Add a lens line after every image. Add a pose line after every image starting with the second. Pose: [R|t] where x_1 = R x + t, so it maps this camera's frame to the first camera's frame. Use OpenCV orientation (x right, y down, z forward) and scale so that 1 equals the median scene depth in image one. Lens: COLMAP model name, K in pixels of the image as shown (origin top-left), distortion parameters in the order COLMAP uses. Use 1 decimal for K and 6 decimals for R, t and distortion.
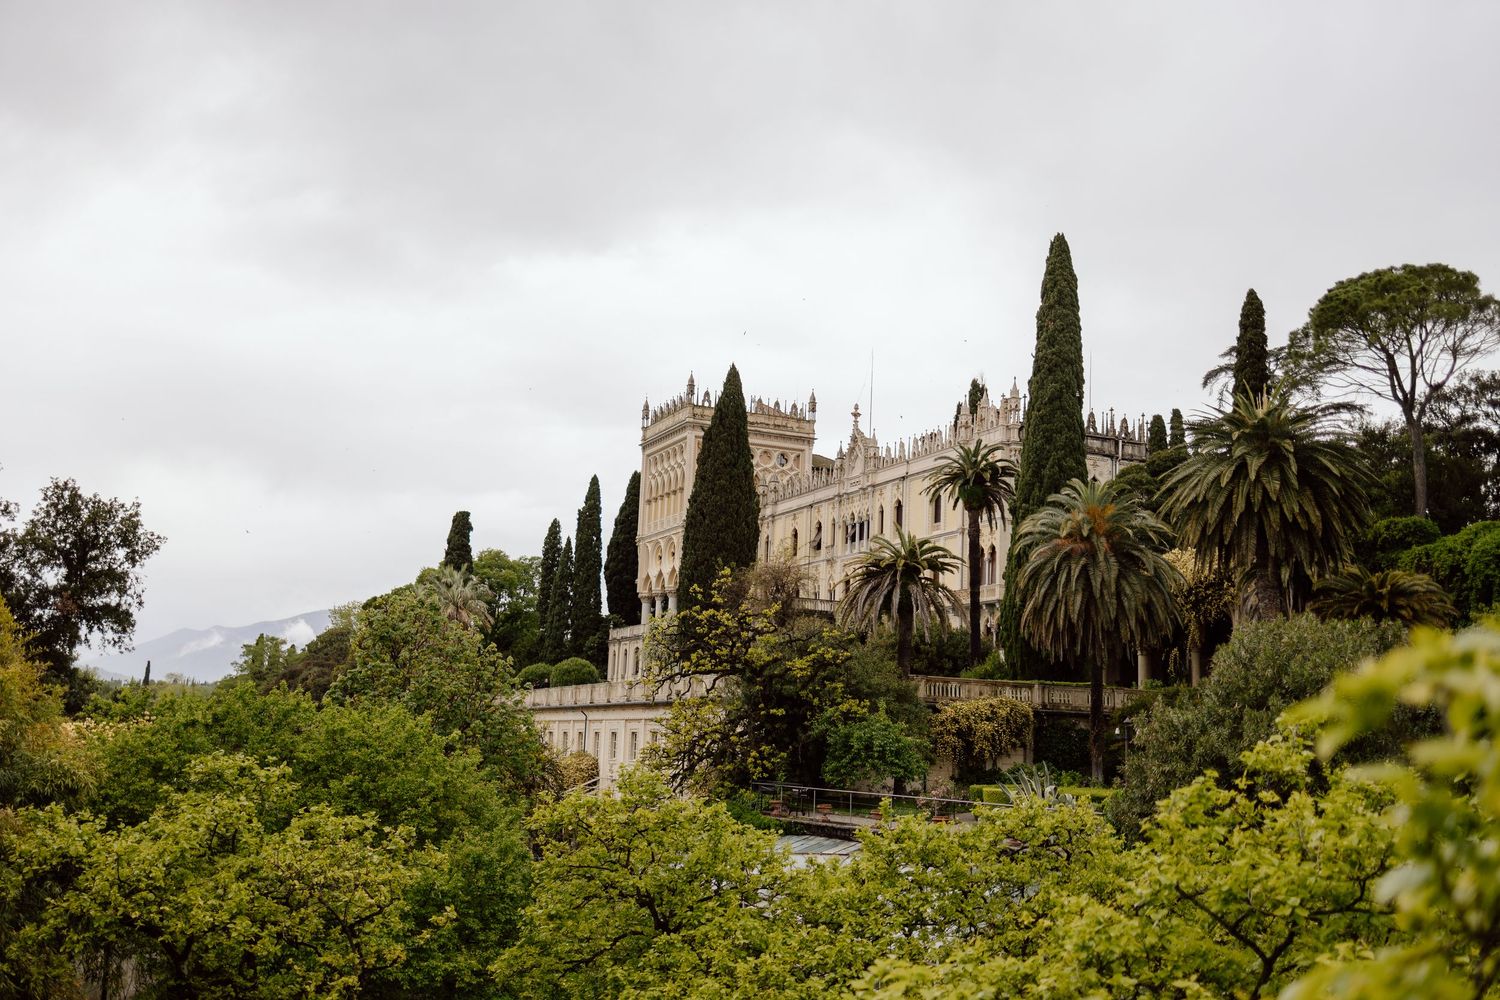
lens RADIAL K [[1430.1, 0, 750.0], [0, 1430.1, 500.0], [0, 0, 1]] dist [0.003116, -0.010668]
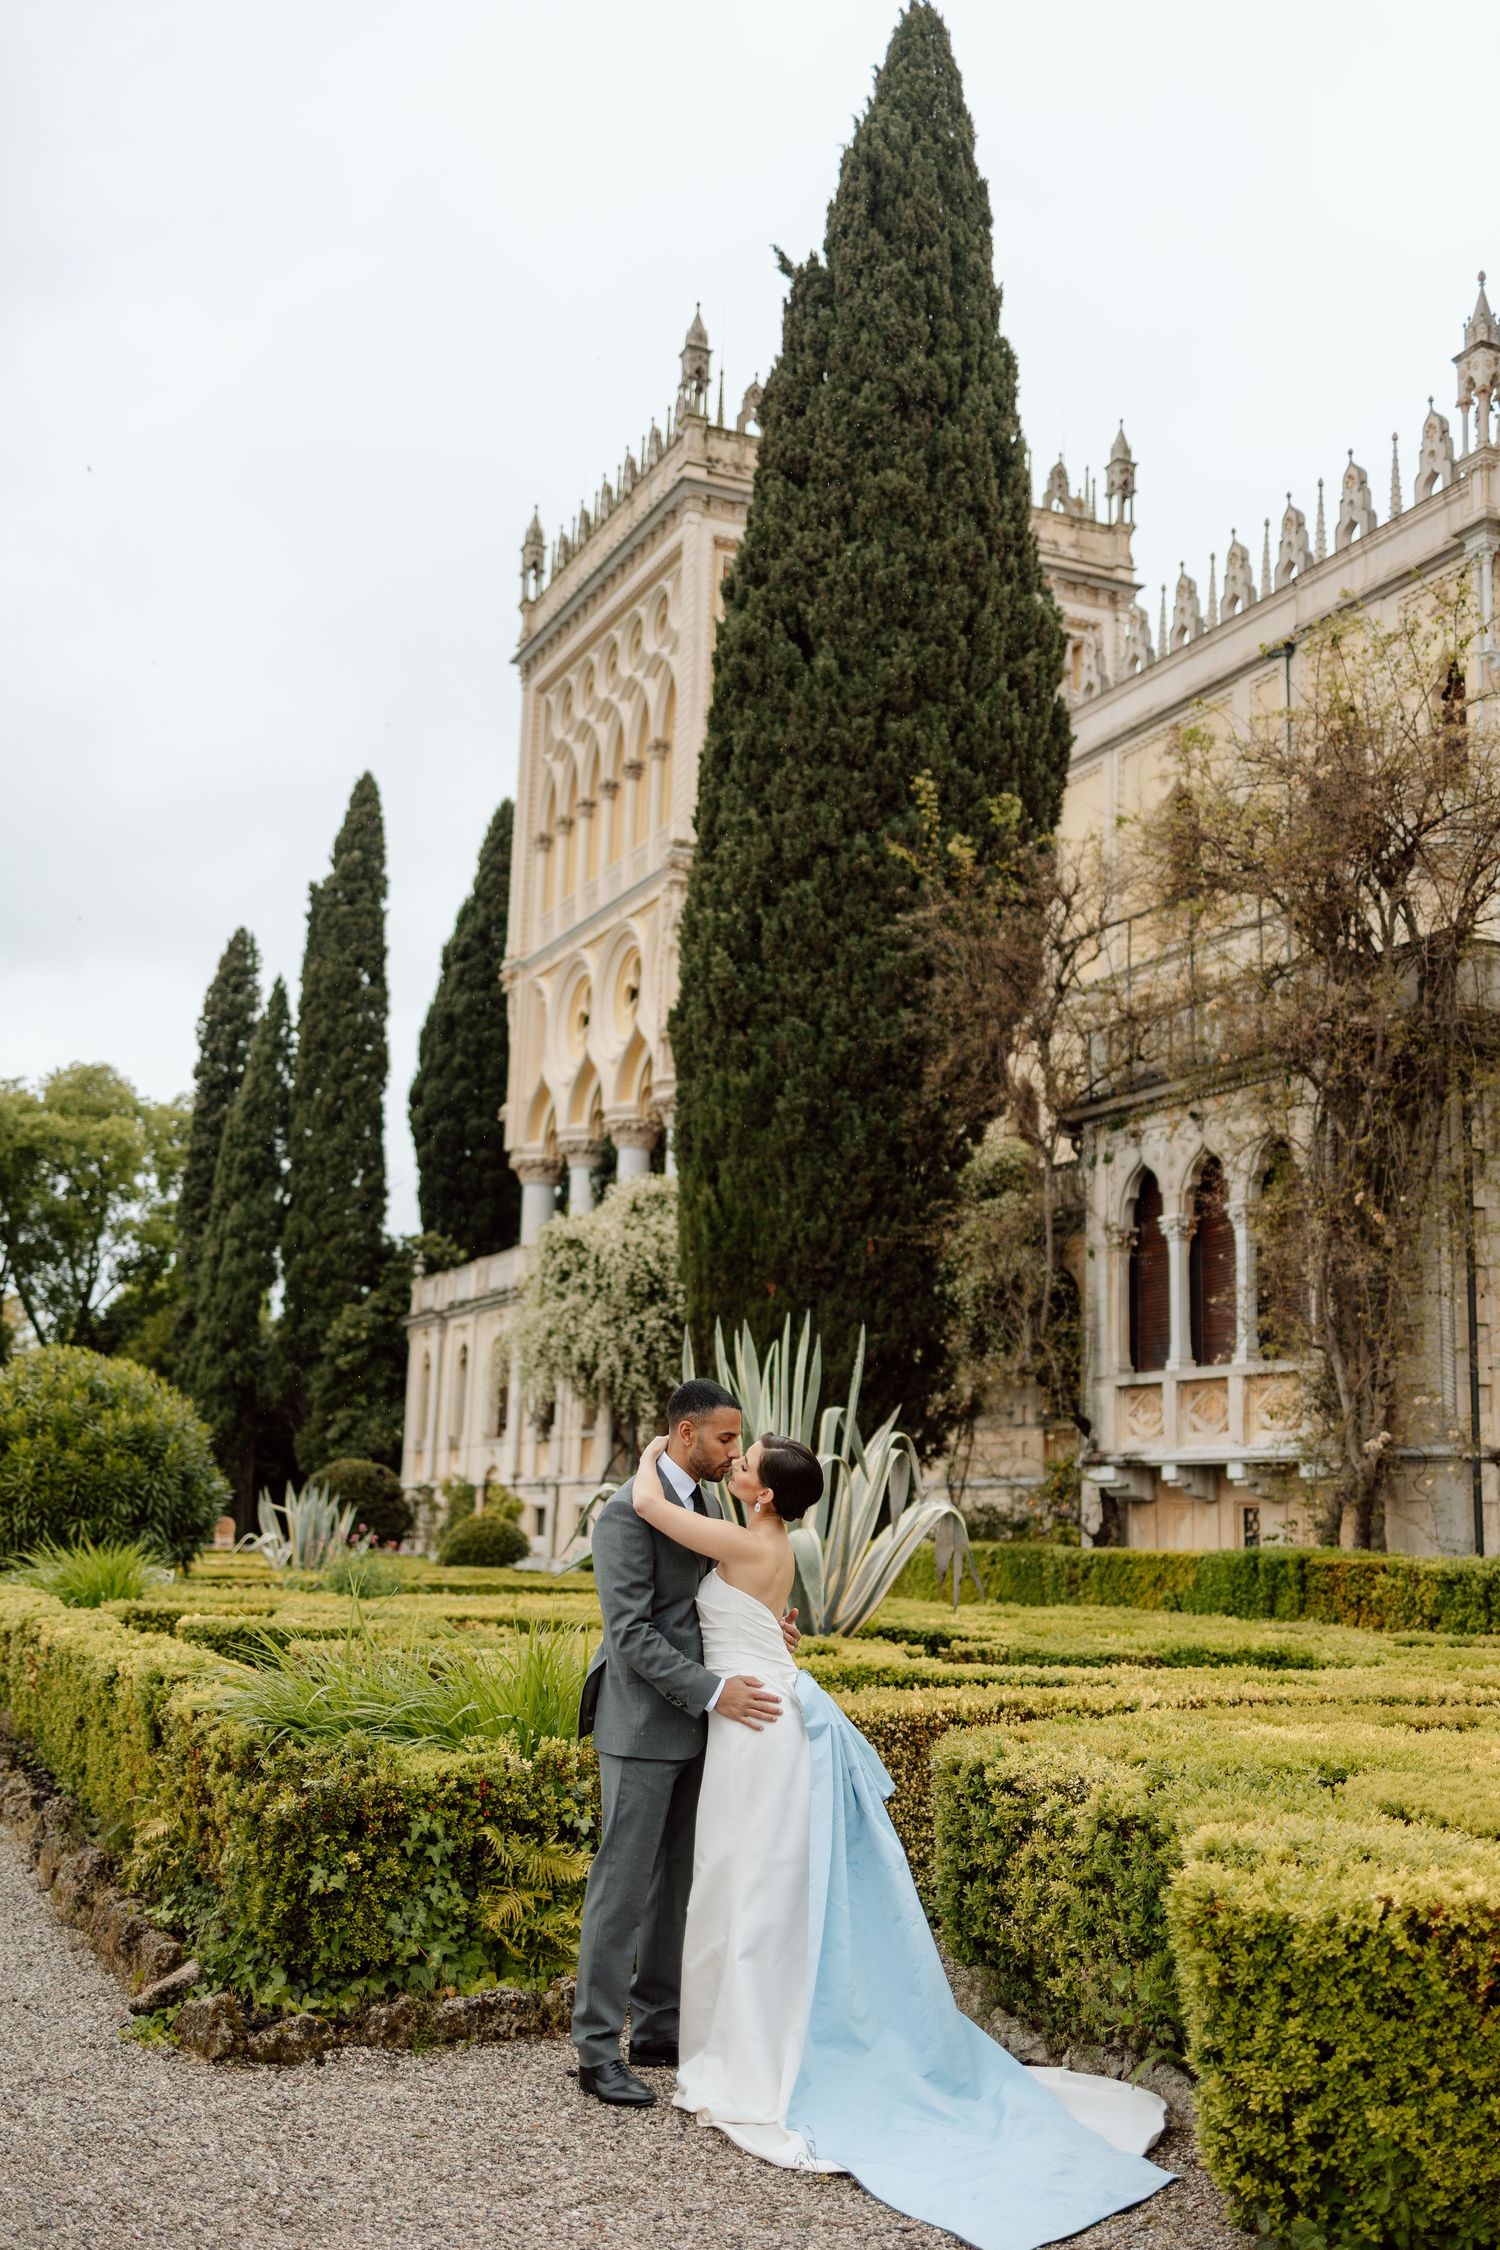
lens RADIAL K [[2145.1, 0, 750.0], [0, 2145.1, 1125.0], [0, 0, 1]] dist [0.003116, -0.010668]
pose [[0.999843, -0.008460, 0.015549, -0.037493], [0.008727, 0.999815, -0.017143, 0.069346], [-0.015402, 0.017276, 0.999732, 0.582860]]
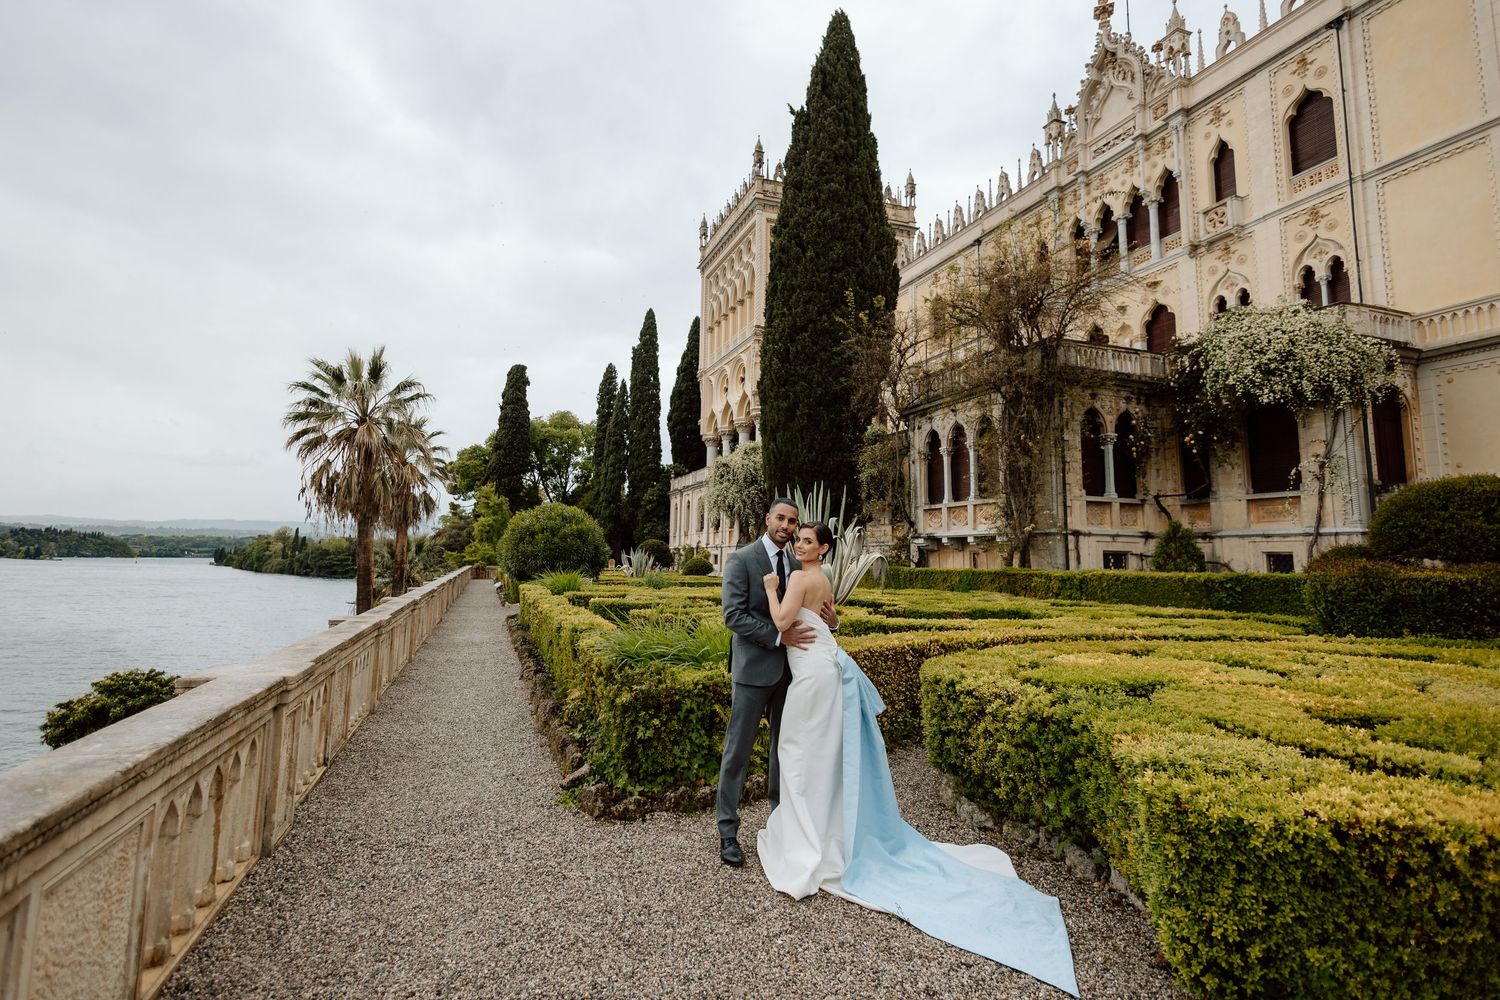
lens RADIAL K [[705.1, 0, 709.8], [0, 705.1, 466.5], [0, 0, 1]] dist [0.000118, 0.000263]
pose [[0.995901, -0.032947, -0.084238, -0.039855], [0.035916, 0.998777, 0.033971, 0.071330], [0.083016, -0.036858, 0.995866, 0.597647]]
